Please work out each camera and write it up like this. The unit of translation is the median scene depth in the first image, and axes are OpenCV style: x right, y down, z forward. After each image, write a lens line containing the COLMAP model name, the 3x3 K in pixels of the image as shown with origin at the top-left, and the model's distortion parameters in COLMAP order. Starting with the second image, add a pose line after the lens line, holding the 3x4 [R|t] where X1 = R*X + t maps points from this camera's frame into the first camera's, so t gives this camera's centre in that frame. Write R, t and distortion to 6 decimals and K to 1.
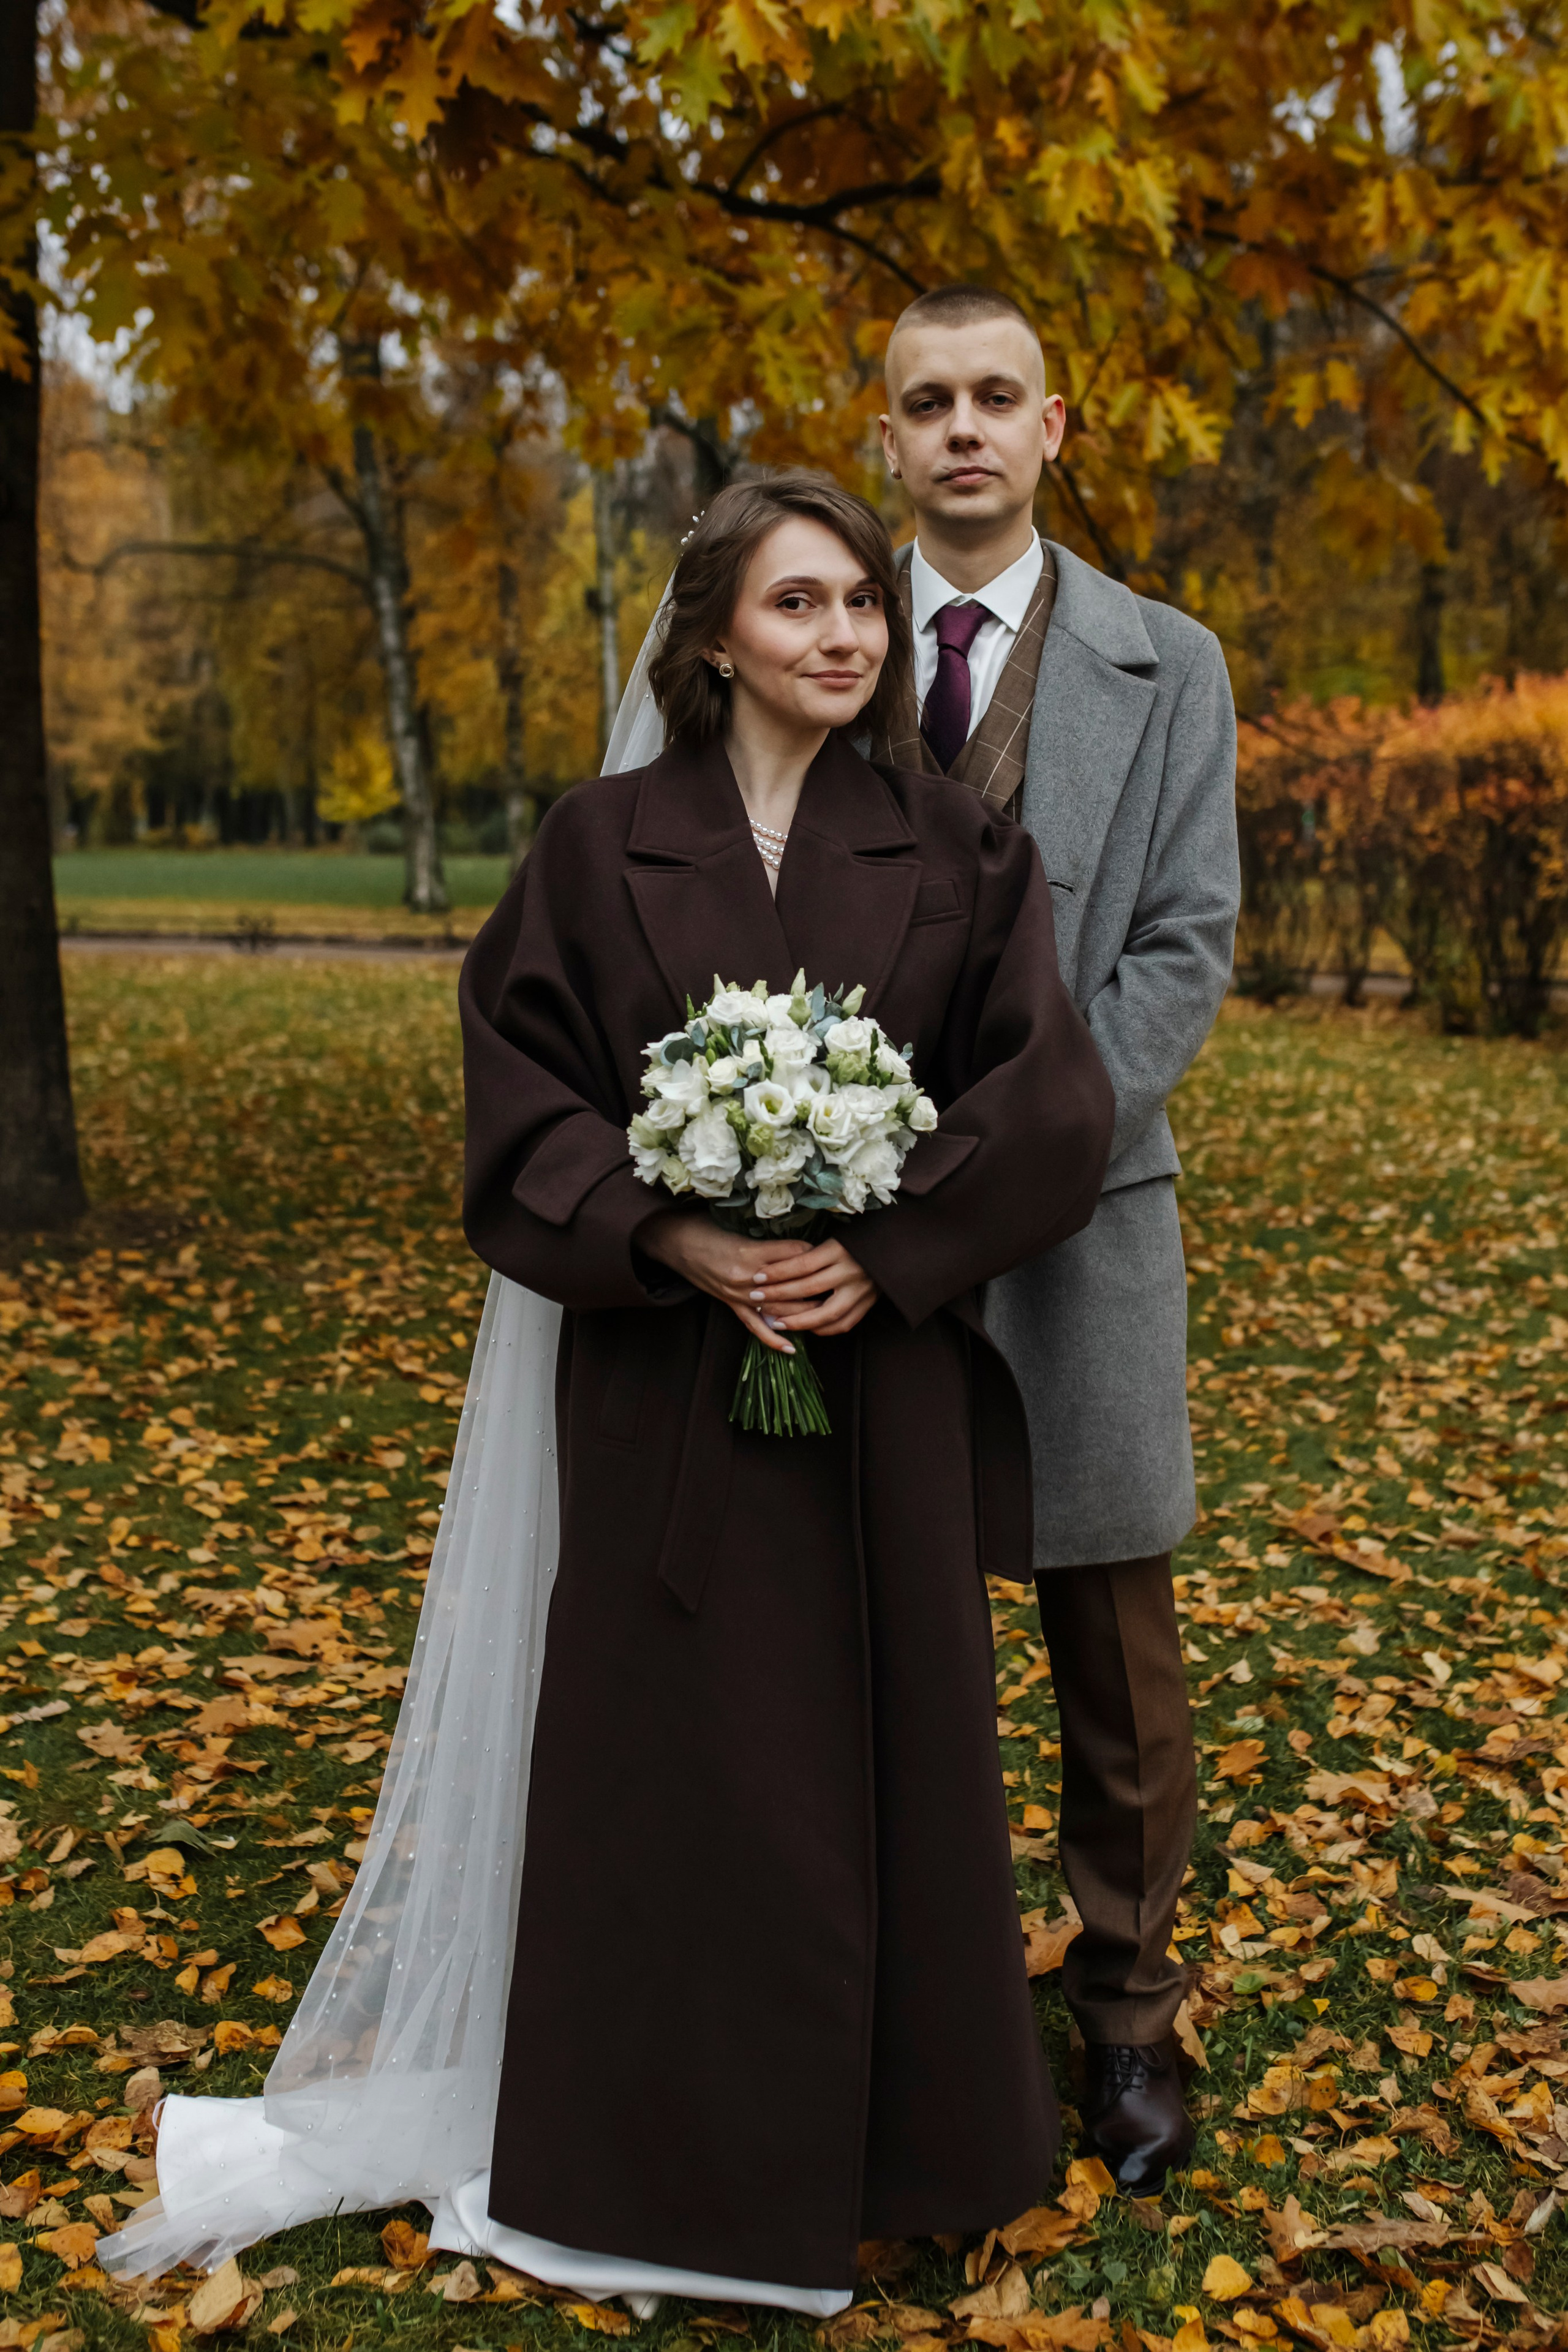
lens RADIAL K [[2472.3, 0, 732.1], [0, 2472.3, 1014.1], [0, 0, 1]] dist [-0.003559, -0.004745]
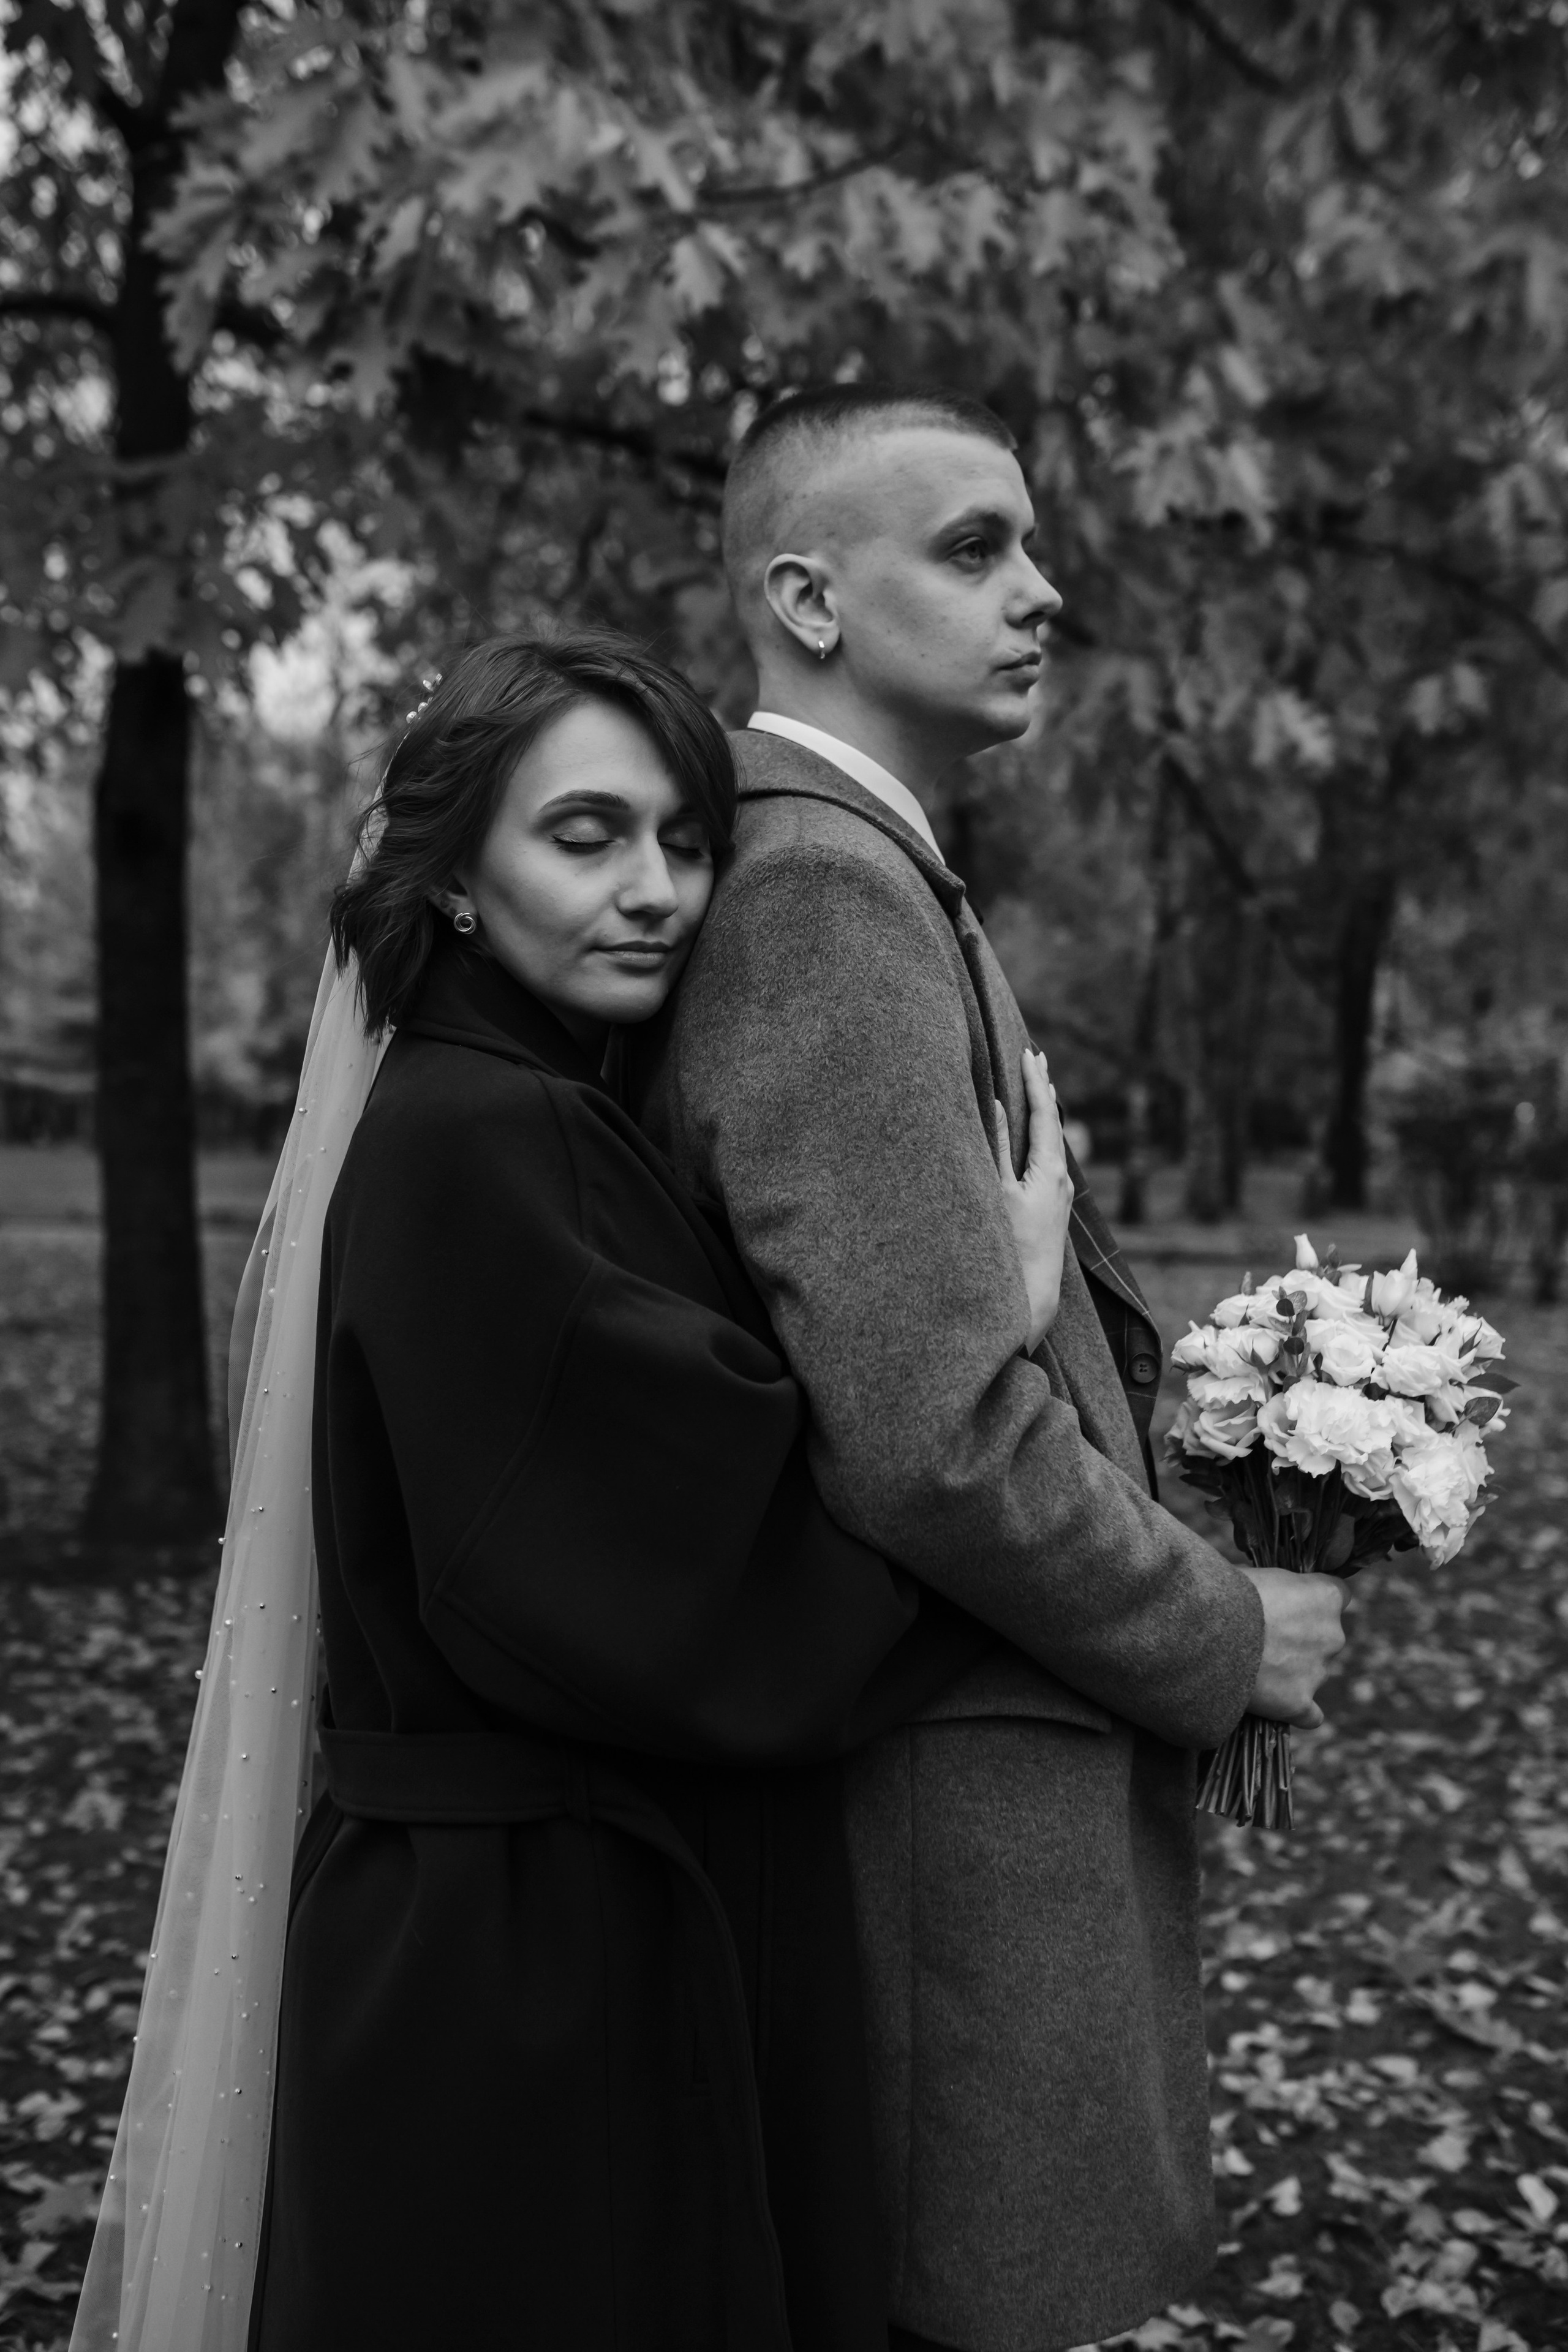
lens RADIAL K [[2234.4, 0, 733.1], [0, 2234.4, 1165.1], [0, 0, 1]] dist [-0.034205, 0.055021]
pose [[0.994006, -0.003285, -0.109280, 0.094464], [-0.003411, 0.998130, -0.061035, -0.025357], [0.109276, 0.061042, 0.992135, 0.207270]]
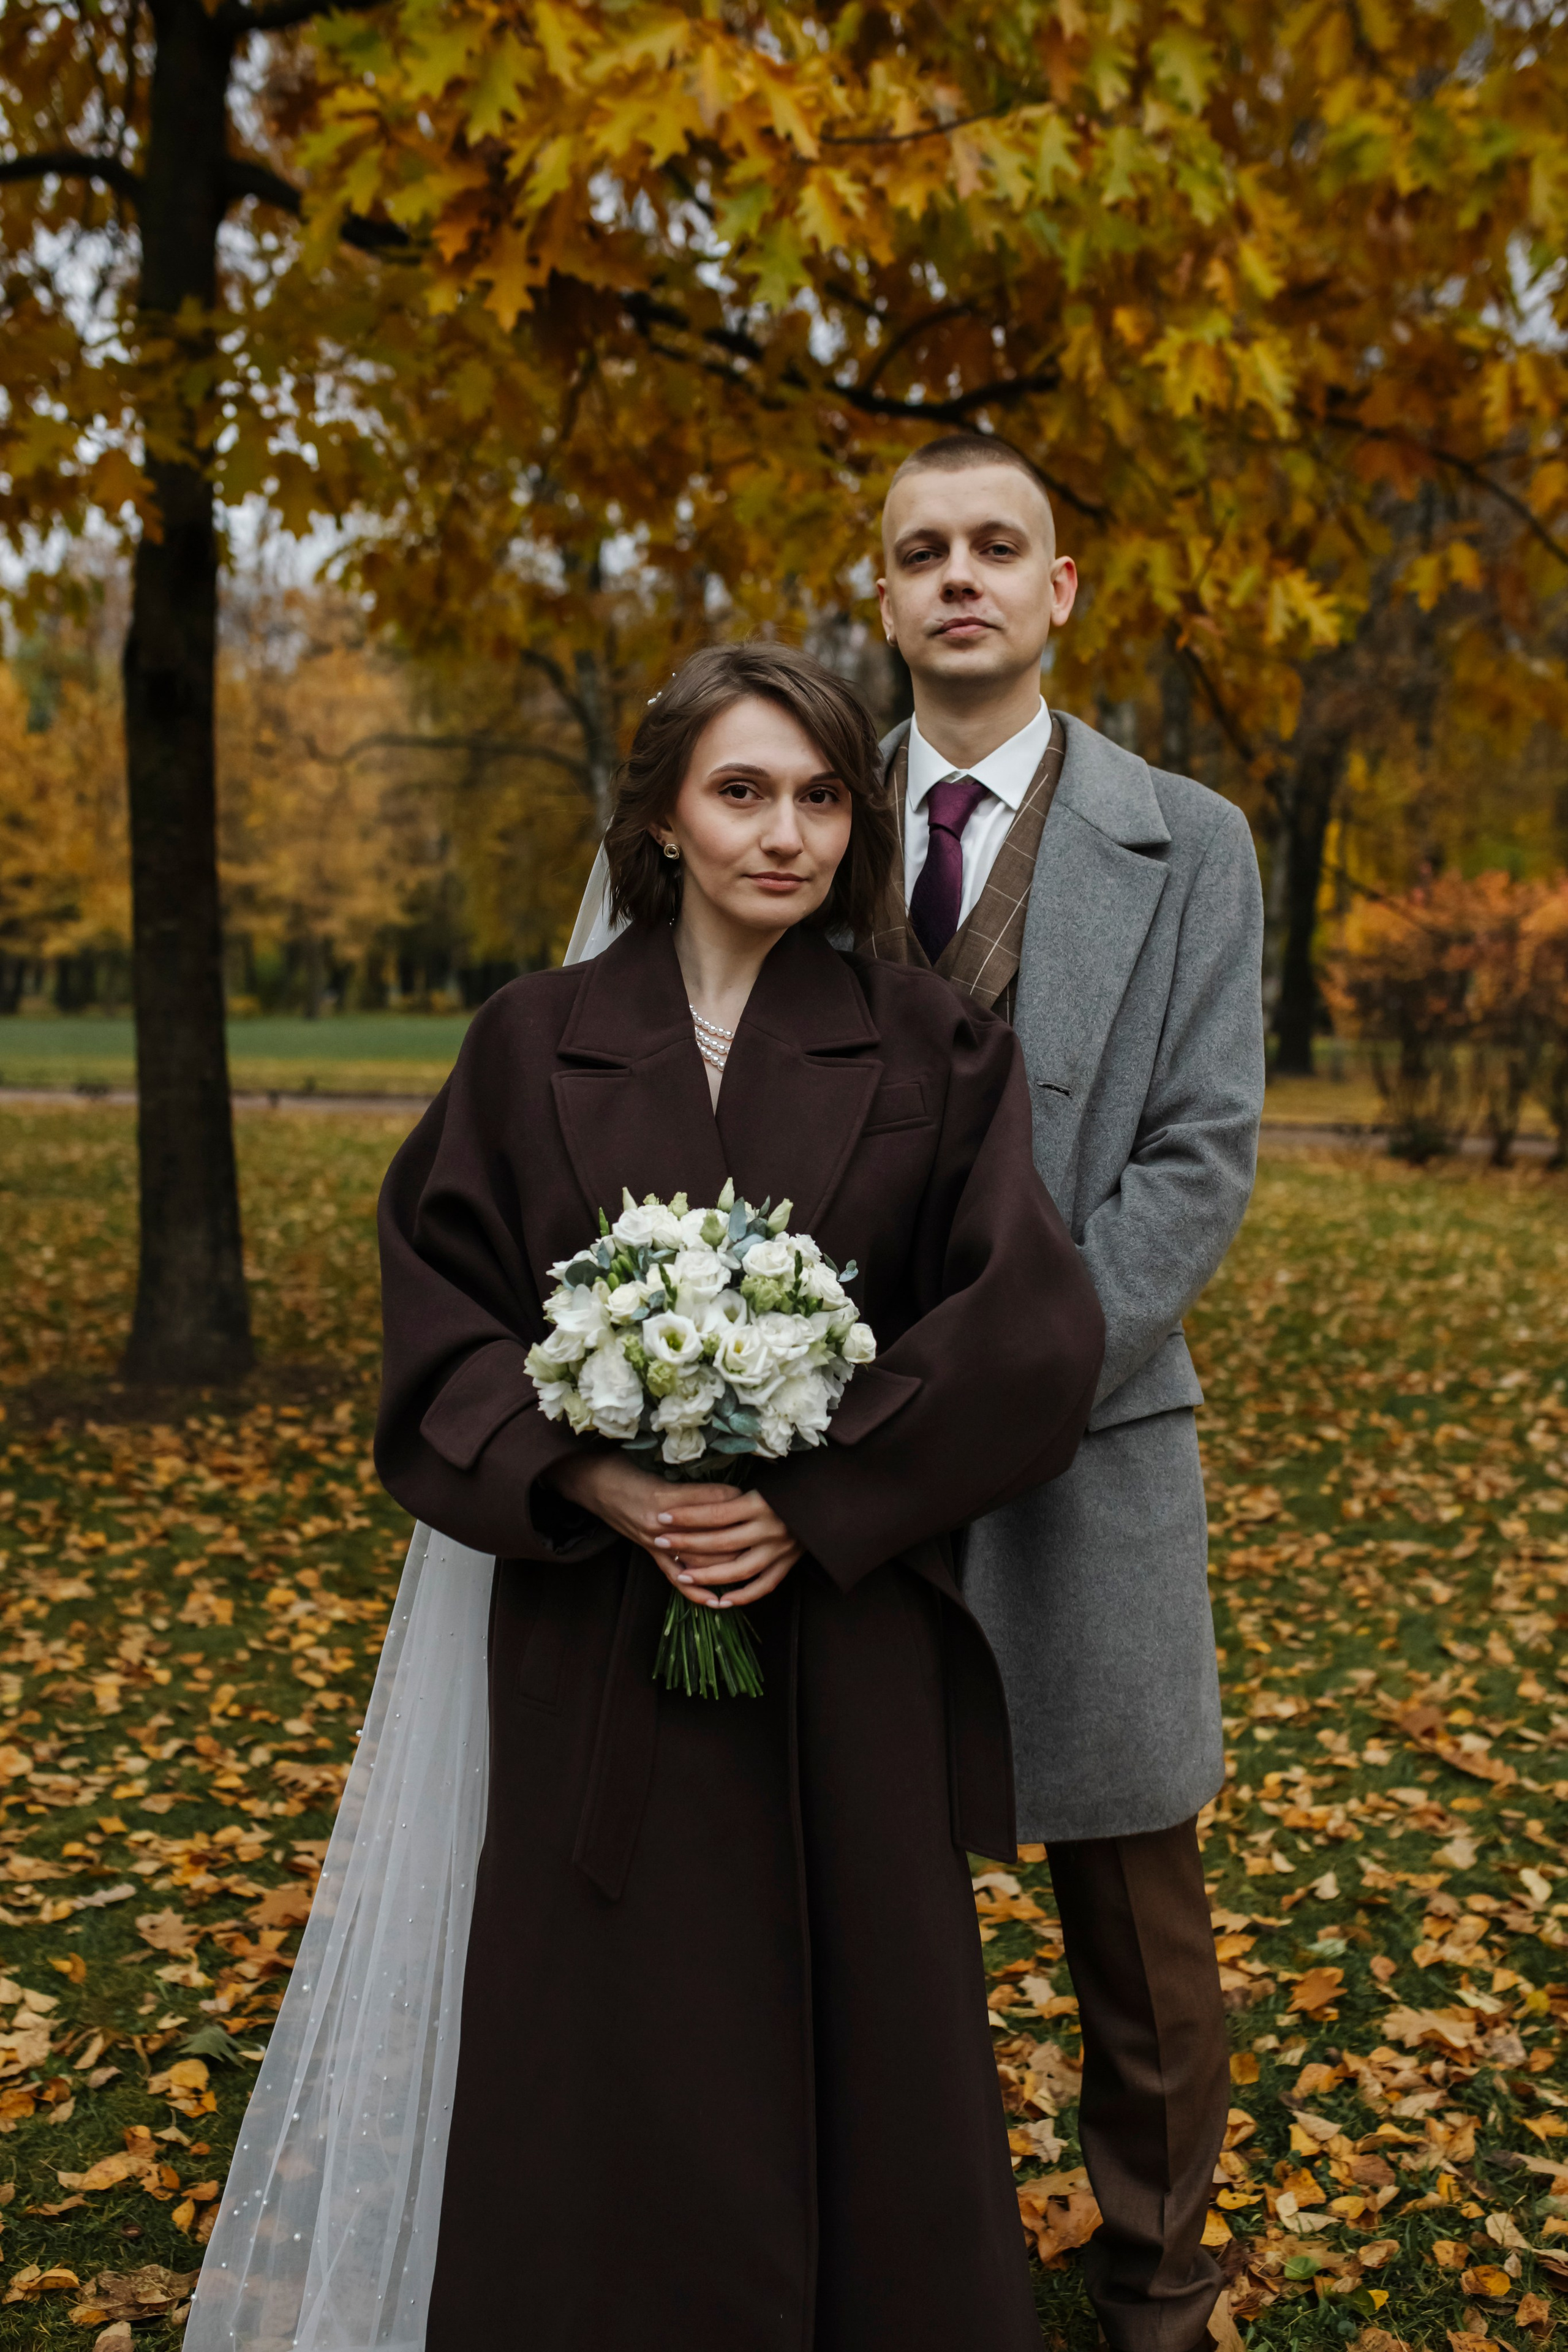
lens RADIAL K [[2289.5, 0, 743.0], [0, 2289.5, 1141.9], [0, 0, 1]] dist [-0.016555, 0.029751]
pose [[0.997025, 0.002928, -0.077025, 0.041768], [-0.003815, 0.999928, -0.011375, -0.011864], [0.076986, 0.011635, 0.996964, 0.080670]]
